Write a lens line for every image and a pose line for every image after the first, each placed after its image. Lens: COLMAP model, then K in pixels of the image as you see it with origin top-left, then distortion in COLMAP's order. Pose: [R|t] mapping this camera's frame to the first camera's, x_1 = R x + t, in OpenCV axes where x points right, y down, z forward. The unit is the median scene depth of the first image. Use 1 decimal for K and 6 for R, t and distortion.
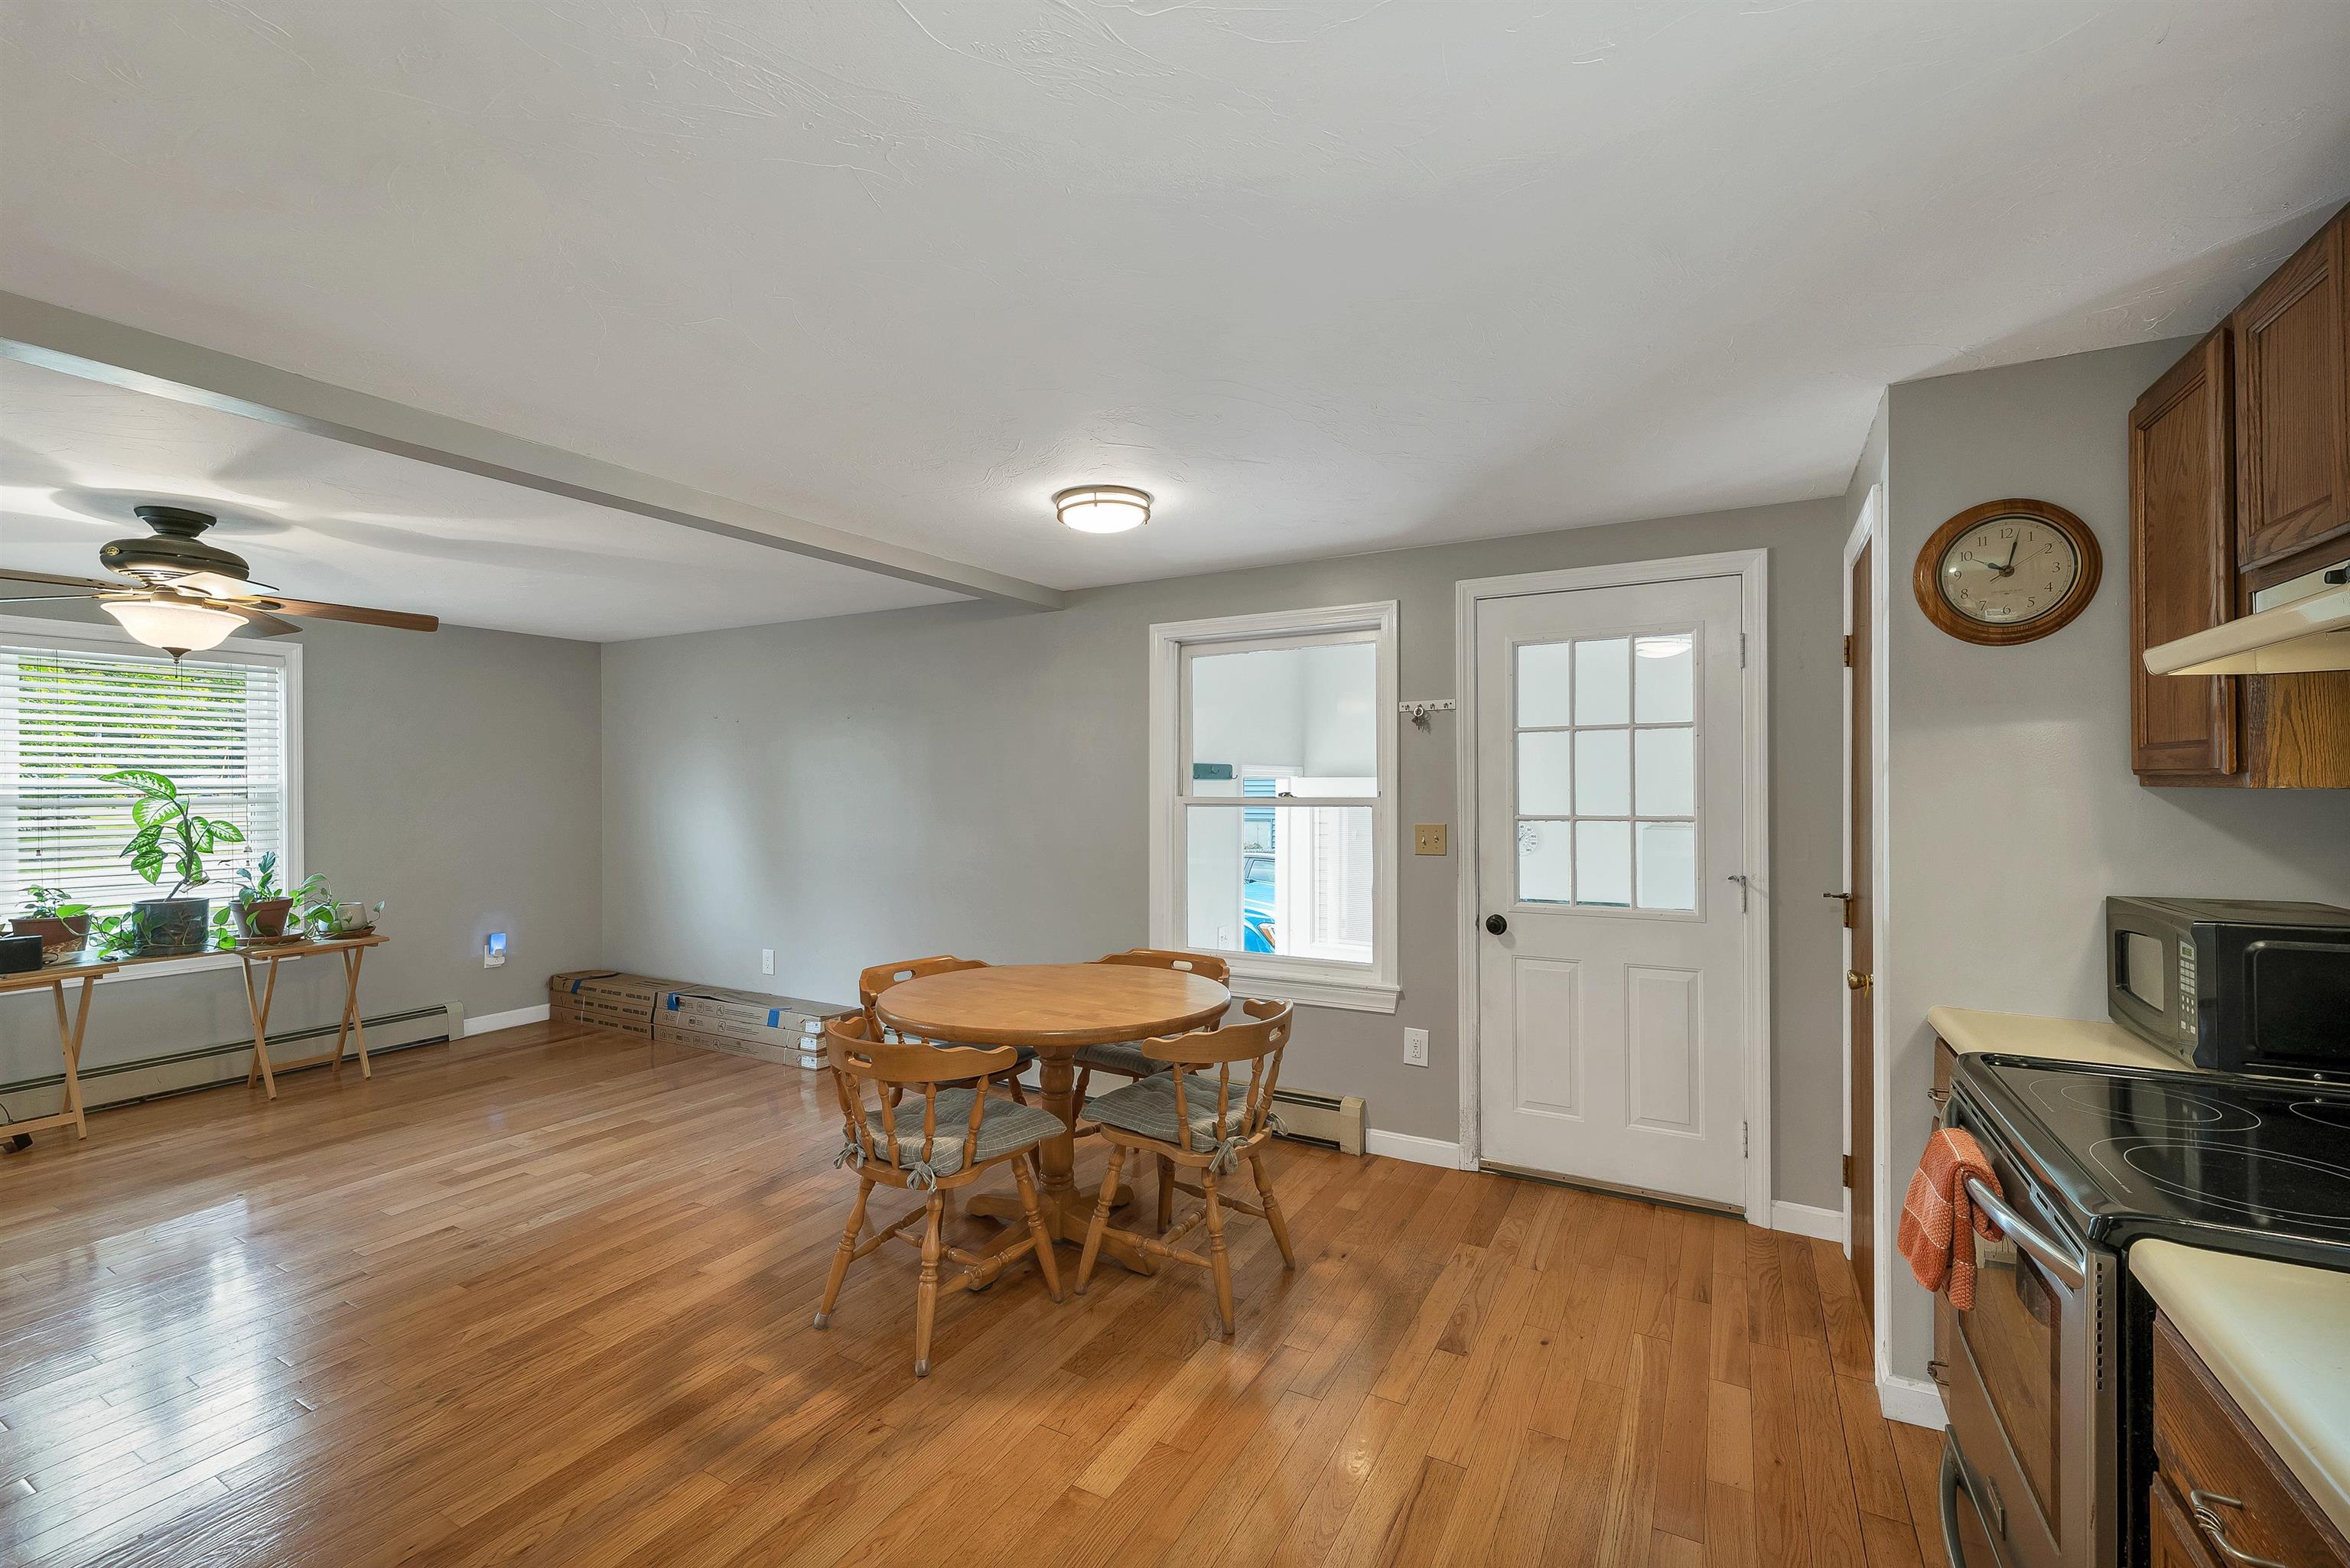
lens RADIAL K [[988.2, 0, 1168.0], [0, 988.2, 786.4], [0, 0, 1]] dist [-0.000009, -0.000177]
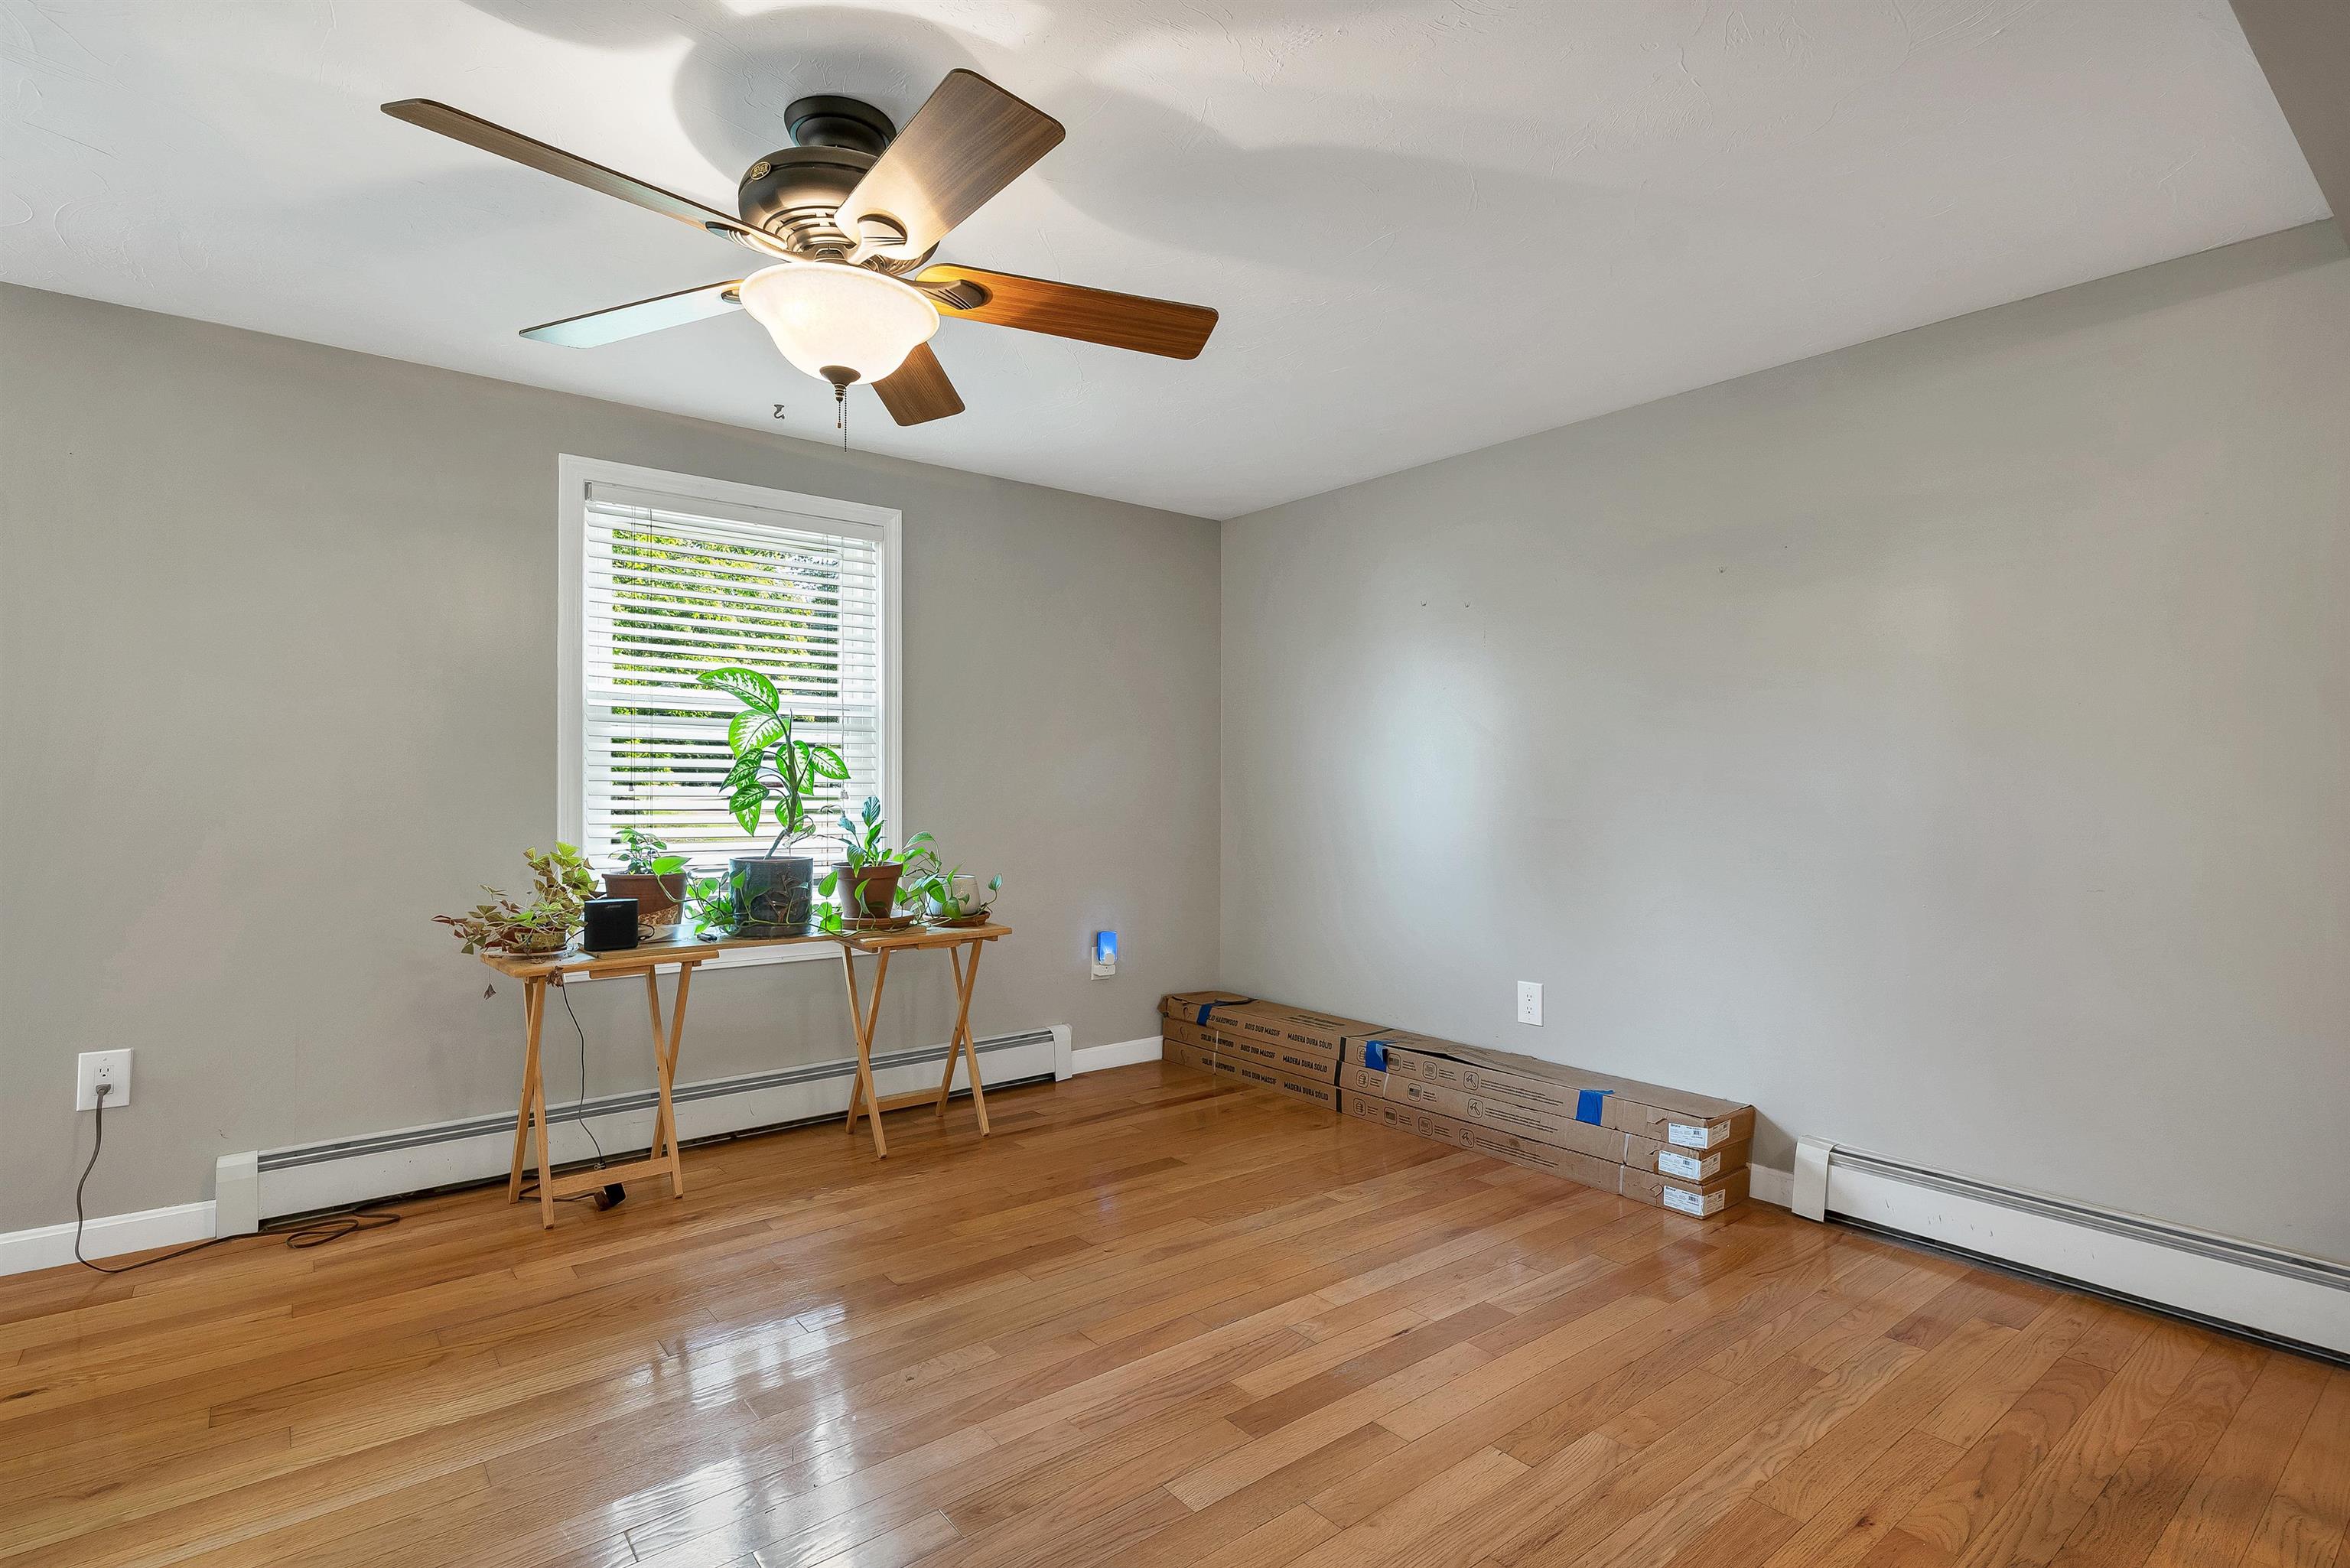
lens RADIAL K [[1146.1, 0, 1172.0], [0, 1146.1, 790.8], [0, 0, 1]] dist [-0.000963, 0.000028]
pose [[0.923928, 0.006869, -0.382505, -0.436205], [-0.006461, 0.999976, 0.002353, 0.063403], [0.382512, 0.000297, 0.923950, 0.359167]]
